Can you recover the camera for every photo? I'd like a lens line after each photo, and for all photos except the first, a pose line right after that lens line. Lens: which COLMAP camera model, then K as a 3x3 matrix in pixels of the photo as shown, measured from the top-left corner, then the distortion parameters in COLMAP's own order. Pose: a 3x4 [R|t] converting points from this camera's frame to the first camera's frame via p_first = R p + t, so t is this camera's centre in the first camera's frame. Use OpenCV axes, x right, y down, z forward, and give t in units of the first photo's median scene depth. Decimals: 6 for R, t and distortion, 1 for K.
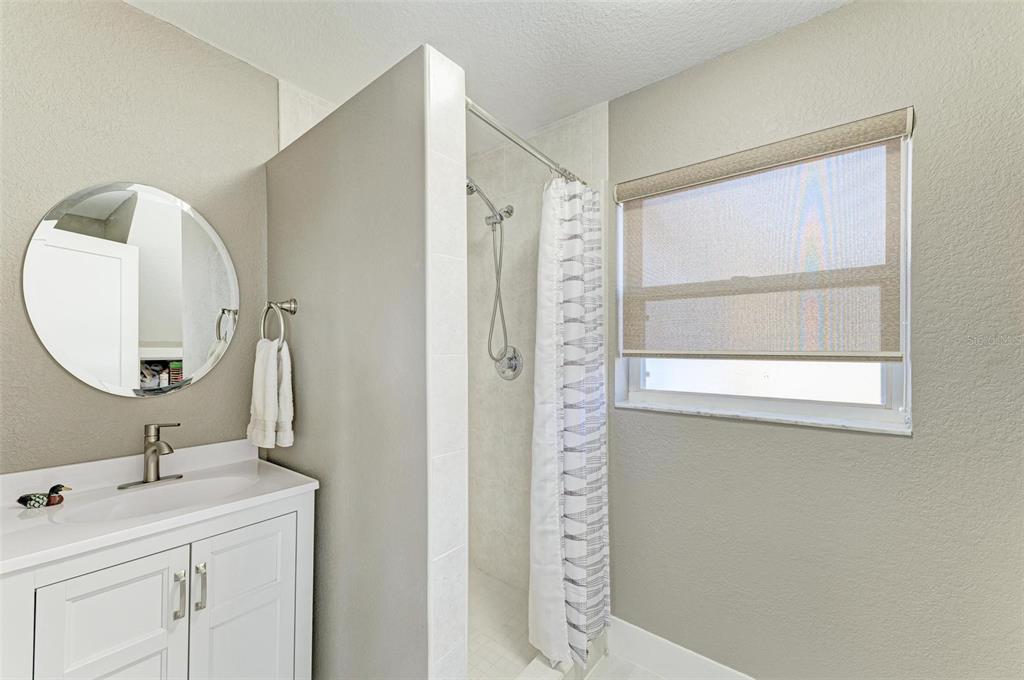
lens RADIAL K [[405.2, 0, 513.6], [0, 405.2, 349.1], [0, 0, 1]] dist [-0.002468, -0.000355]
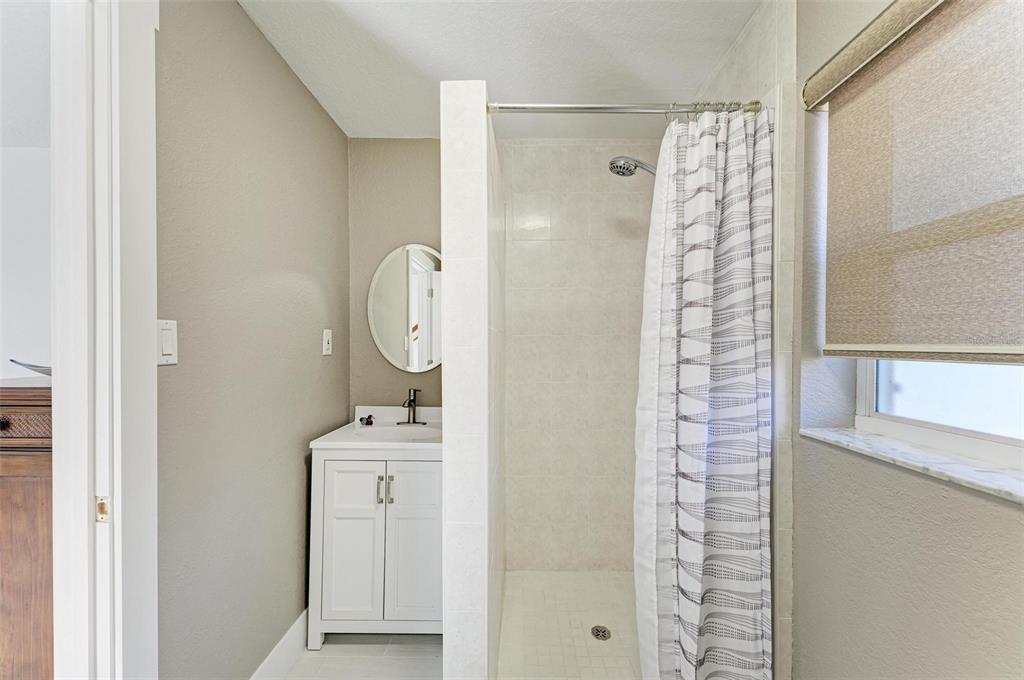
lens RADIAL K [[391.2, 0, 518.5], [0, 391.2, 348.4], [0, 0, 1]] dist [0.005486, -0.000012]
pose [[0.608118, 0.008935, -0.793796, 0.529984], [-0.003940, 0.999958, 0.008238, 0.005433], [0.793837, -0.001882, 0.608128, 0.308729]]
